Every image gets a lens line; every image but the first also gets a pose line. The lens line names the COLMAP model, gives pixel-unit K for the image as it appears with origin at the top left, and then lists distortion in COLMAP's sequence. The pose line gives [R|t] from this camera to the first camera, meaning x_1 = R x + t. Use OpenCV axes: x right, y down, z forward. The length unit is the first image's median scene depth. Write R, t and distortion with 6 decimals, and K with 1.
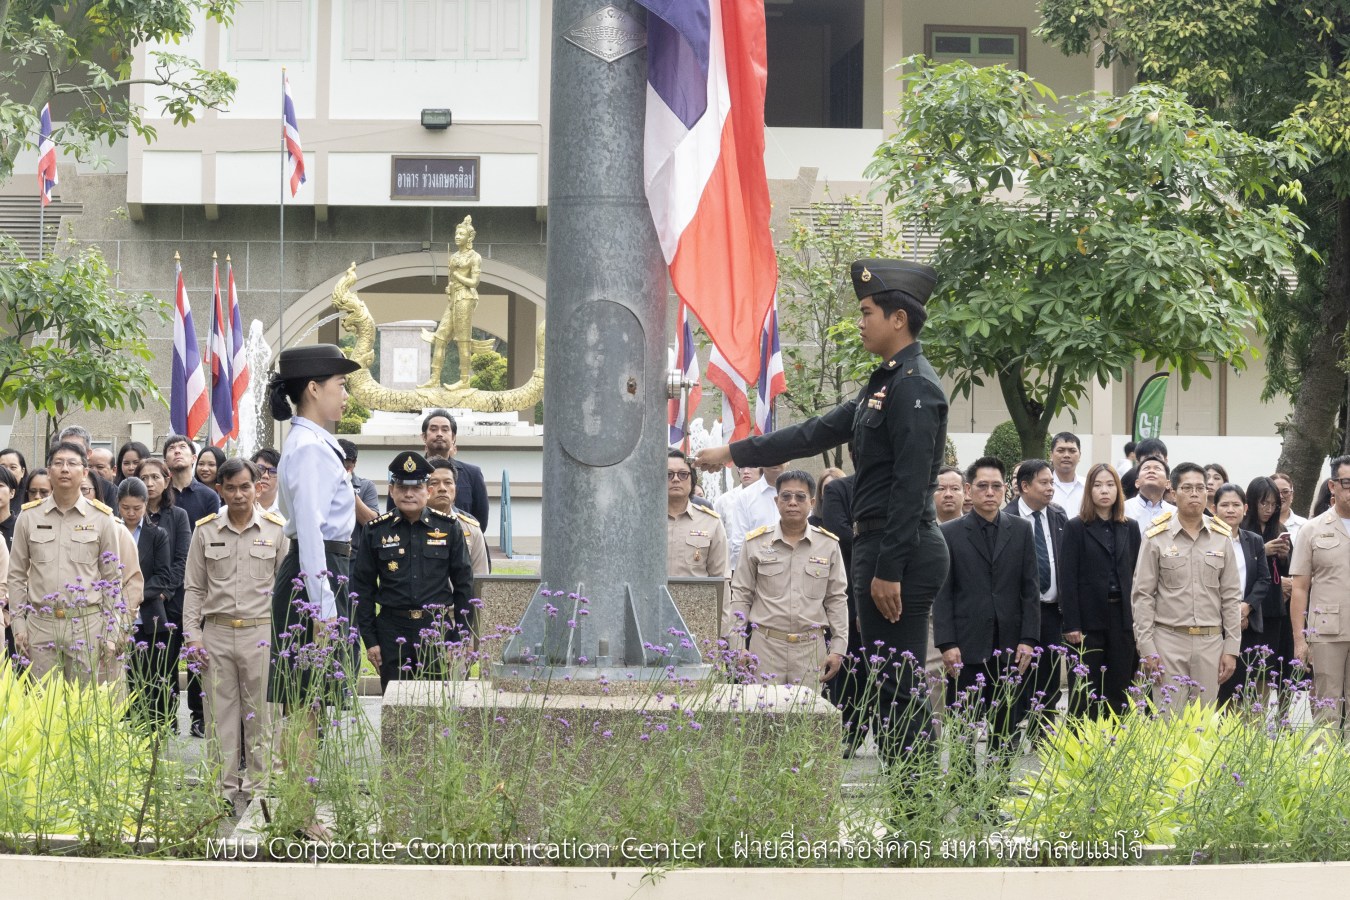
lens RADIAL K [[4572.6, 0, 675.0], [0, 4572.6, 450.0], [0, 0, 1]] dist [-0.831355, -2.251870]
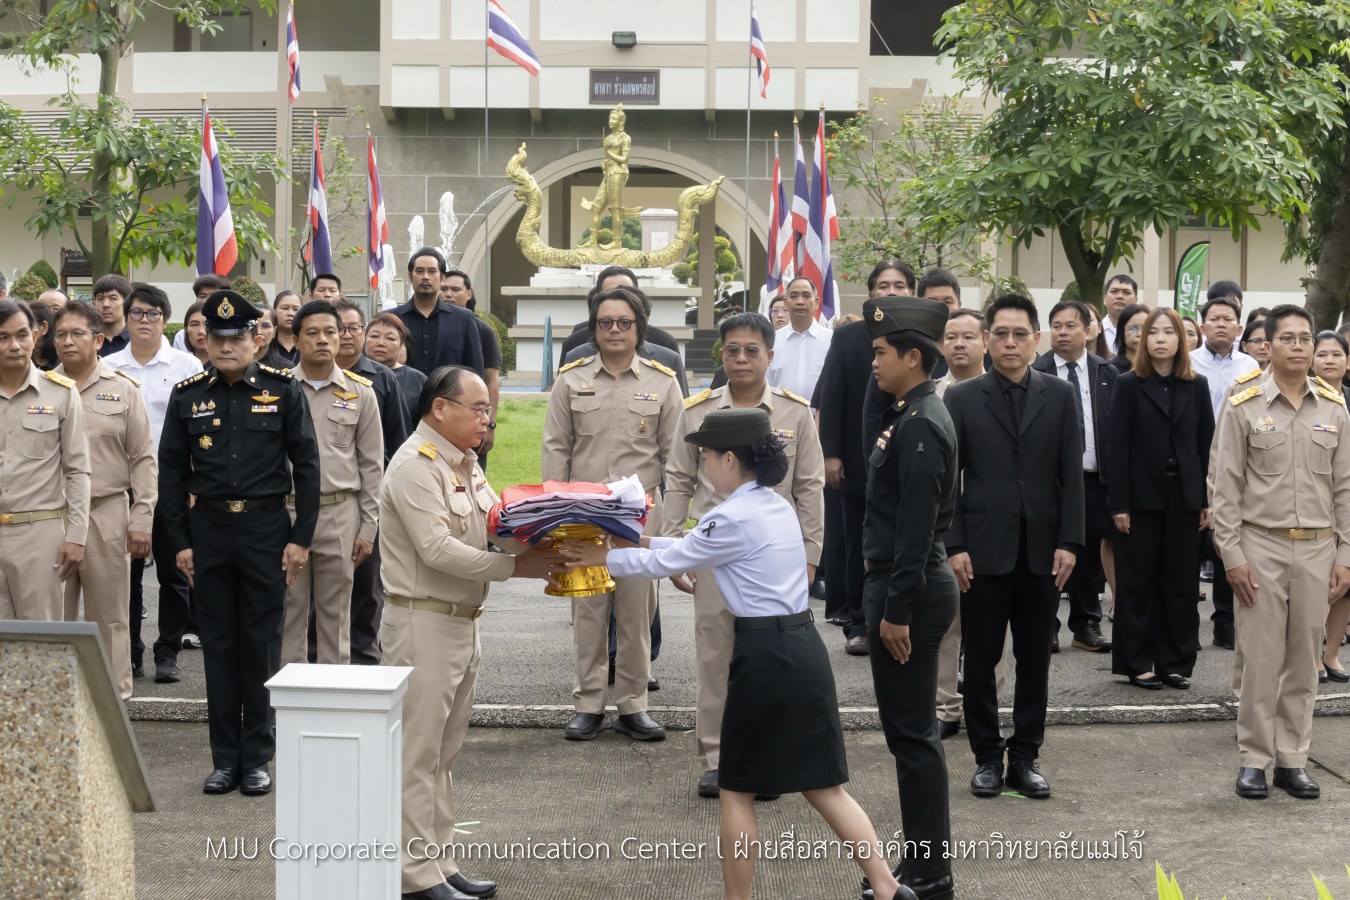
lens RADIAL K [[2768.3, 0, 675.0], [0, 2768.3, 450.0], [0, 0, 1]] dist [-0.178222, -0.846622]
pose [[0.997134, 0.003334, -0.075581, 0.031578], [0.000603, 0.998646, 0.052011, 0.002193], [0.075652, -0.051908, 0.995782, 0.362988]]
